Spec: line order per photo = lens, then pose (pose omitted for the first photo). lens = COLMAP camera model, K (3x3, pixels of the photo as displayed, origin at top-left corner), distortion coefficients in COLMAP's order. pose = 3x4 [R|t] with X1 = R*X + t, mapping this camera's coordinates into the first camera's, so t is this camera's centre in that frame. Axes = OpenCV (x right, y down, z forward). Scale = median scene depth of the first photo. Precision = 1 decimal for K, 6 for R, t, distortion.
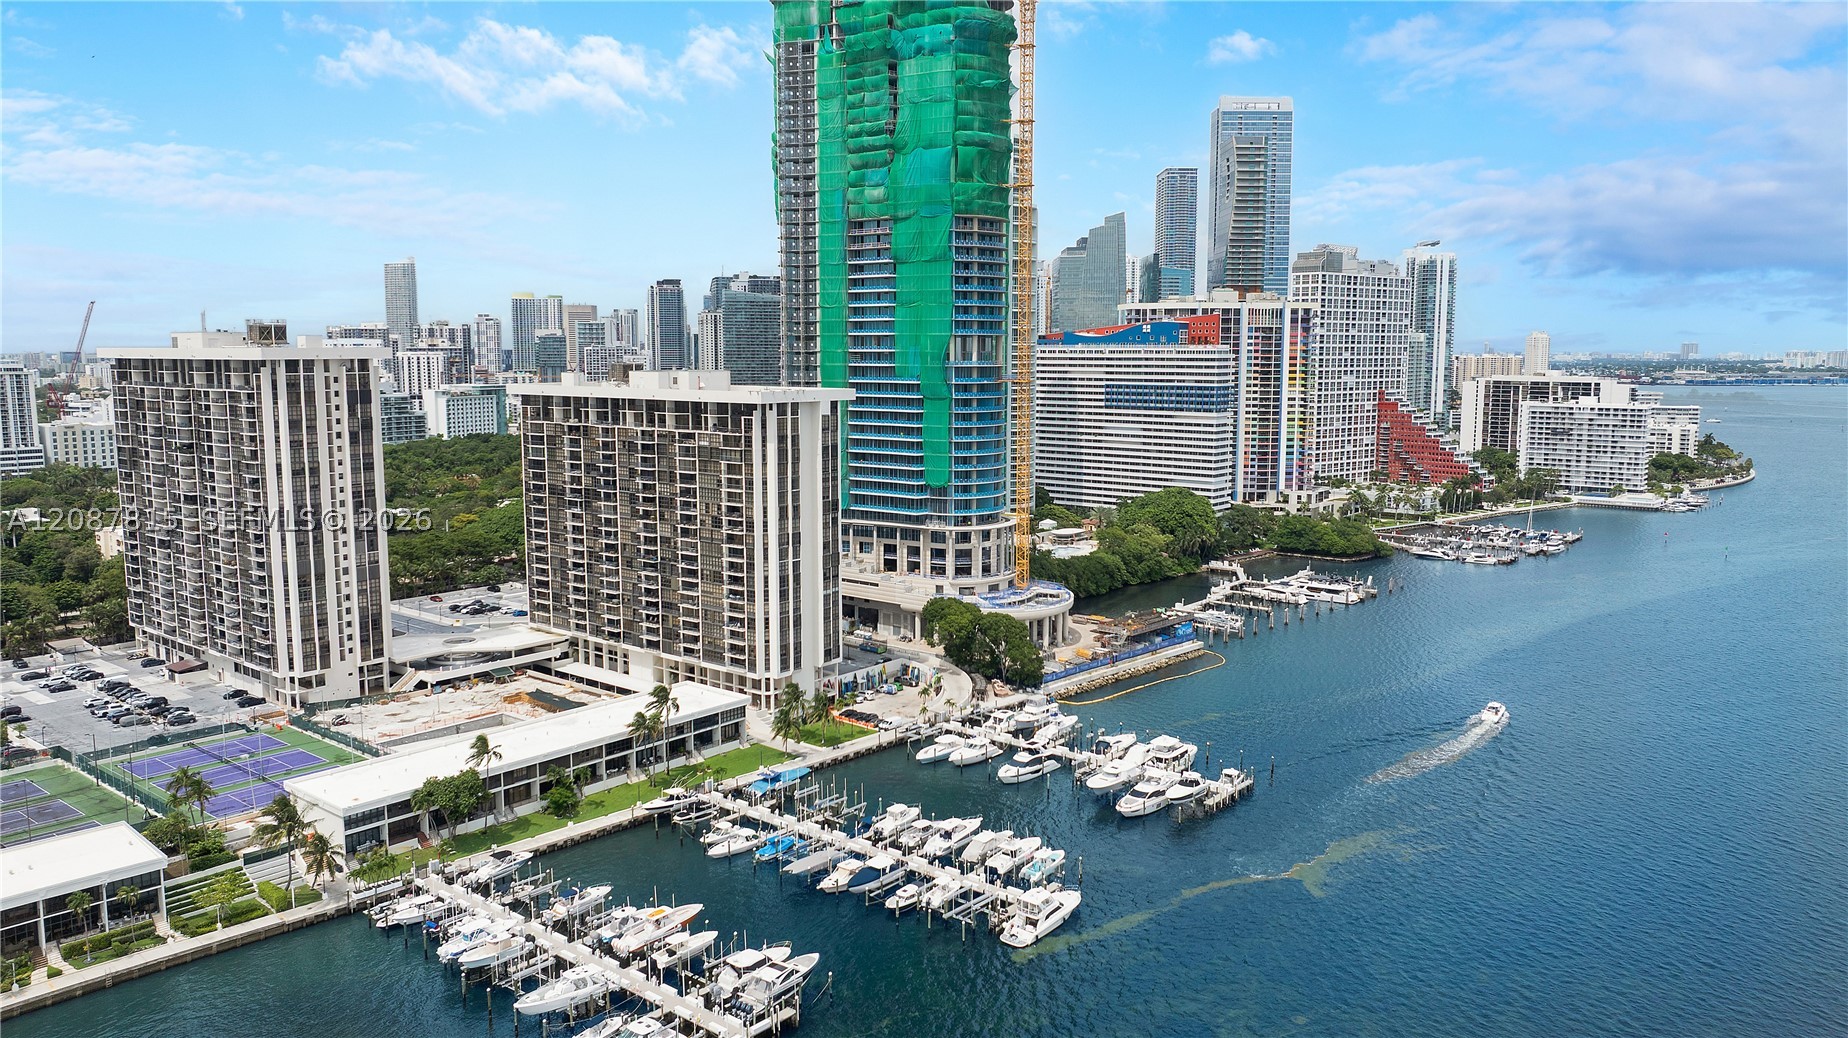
lens RADIAL K [[1334.3, 0, 924.0], [0, 1334.3, 519.0], [0, 0, 1]] dist [-0.007916, -0.000698]
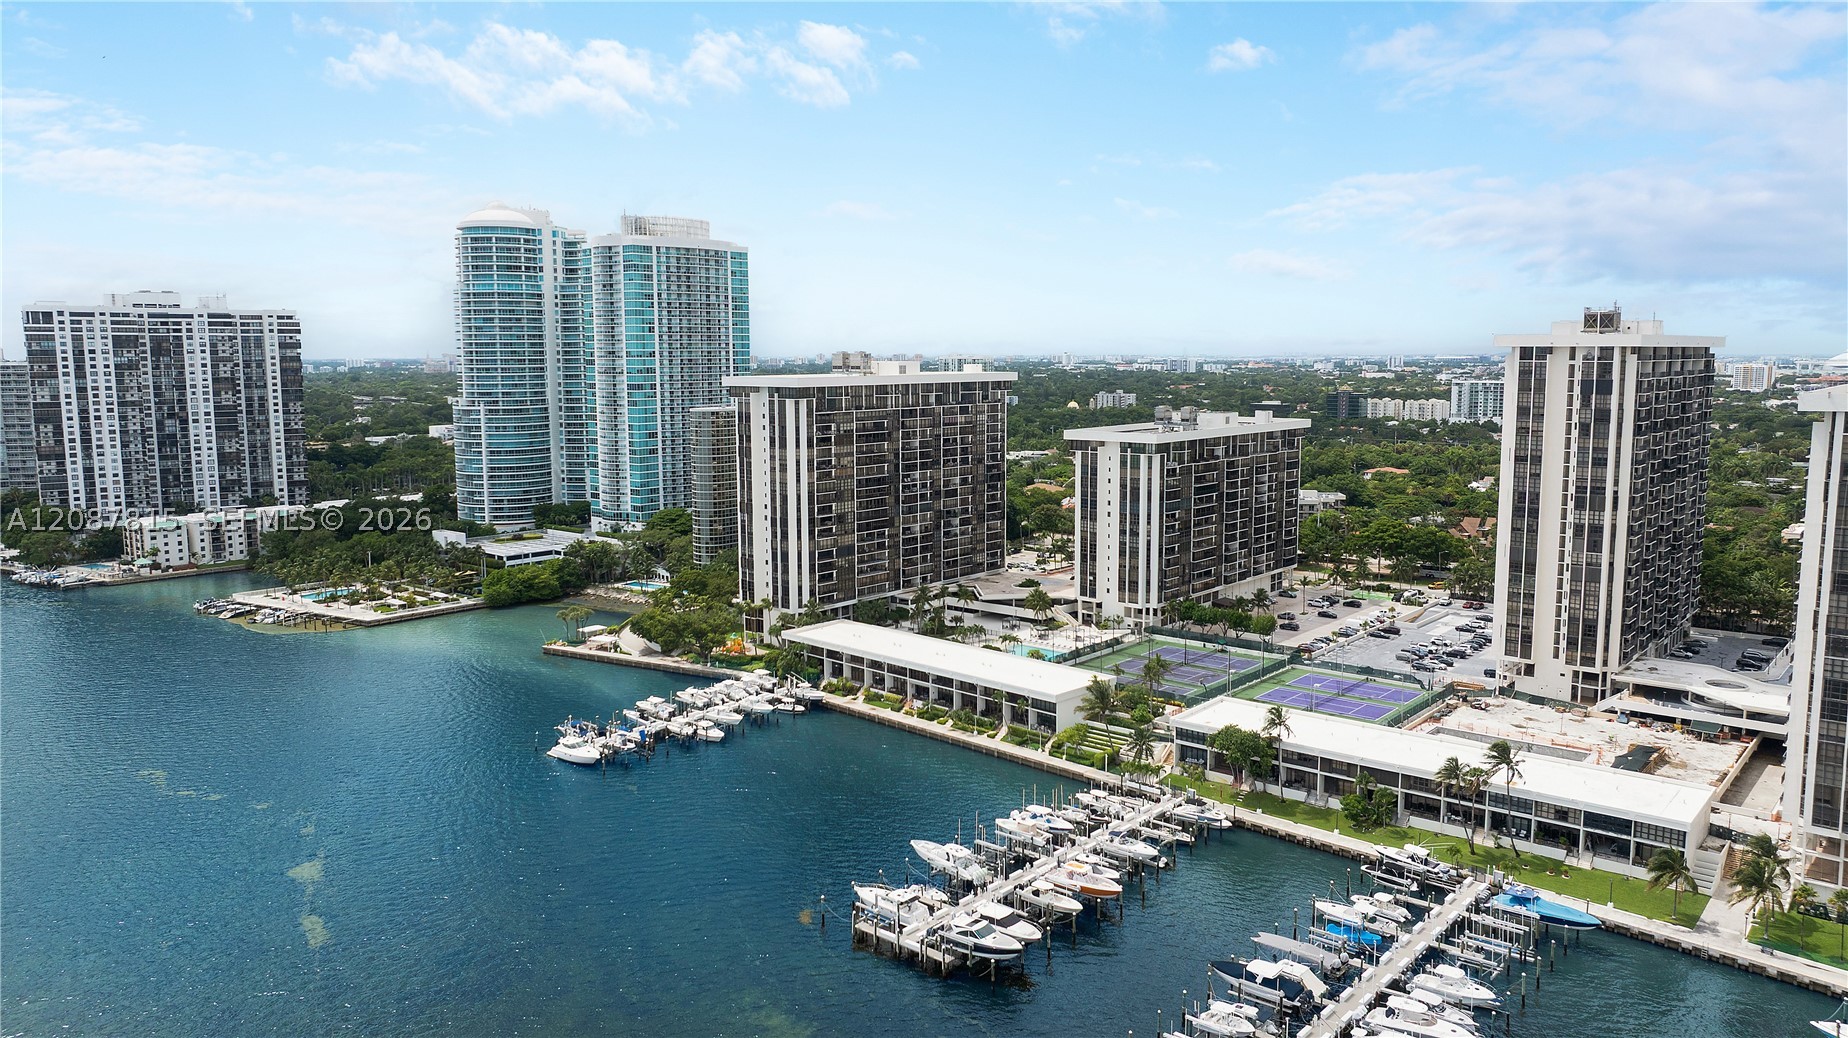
lens RADIAL K [[1298.5, 0, 924.0], [0, 1298.5, 519.0], [0, 0, 1]] dist [-0.010106, -0.006920]
pose [[-0.016413, 0.128218, -0.991610, 0.505941], [-0.125441, 0.983644, 0.129264, -0.058910], [0.991965, 0.126510, -0.000061, 0.548494]]
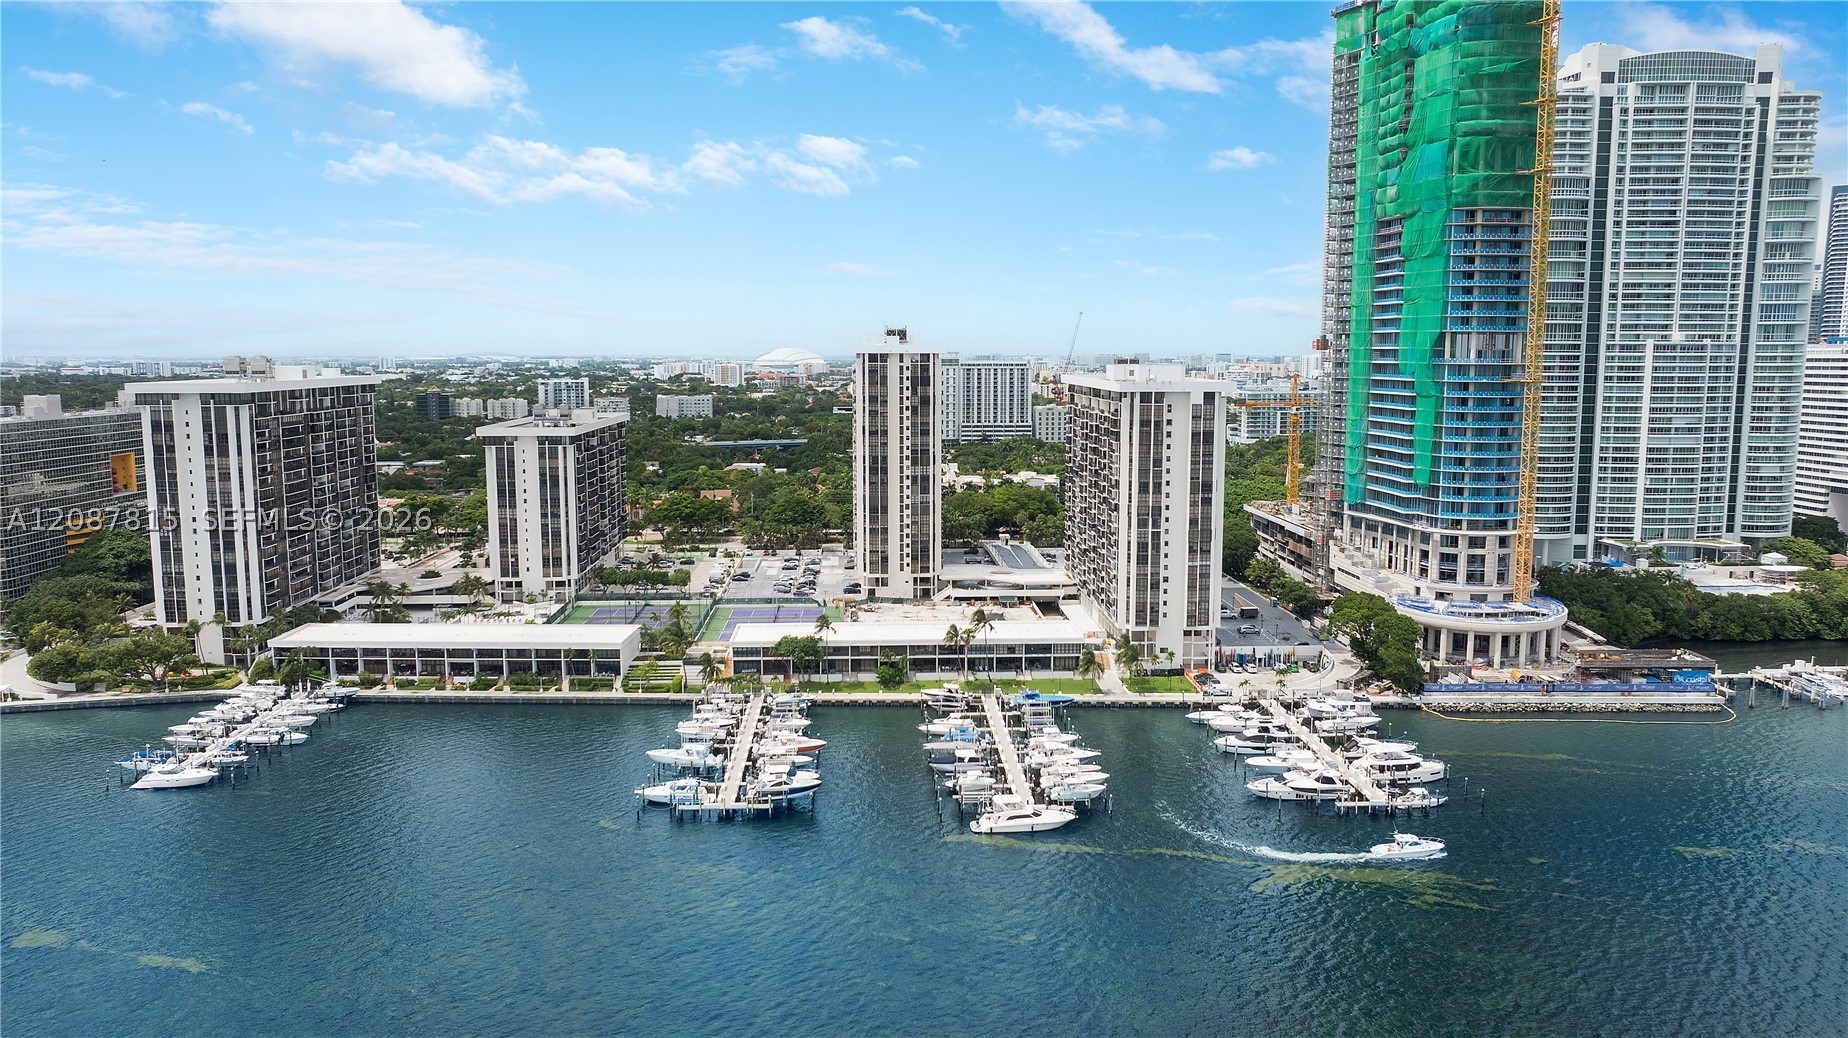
lens RADIAL K [[1298.5, 0, 924.0], [0, 1298.5, 519.0], [0, 0, 1]] dist [-0.010106, -0.006920]
pose [[0.671946, 0.095406, -0.734430, 0.582309], [-0.095756, 0.994536, 0.041586, -0.005849], [0.734384, 0.042382, 0.677410, 0.103562]]
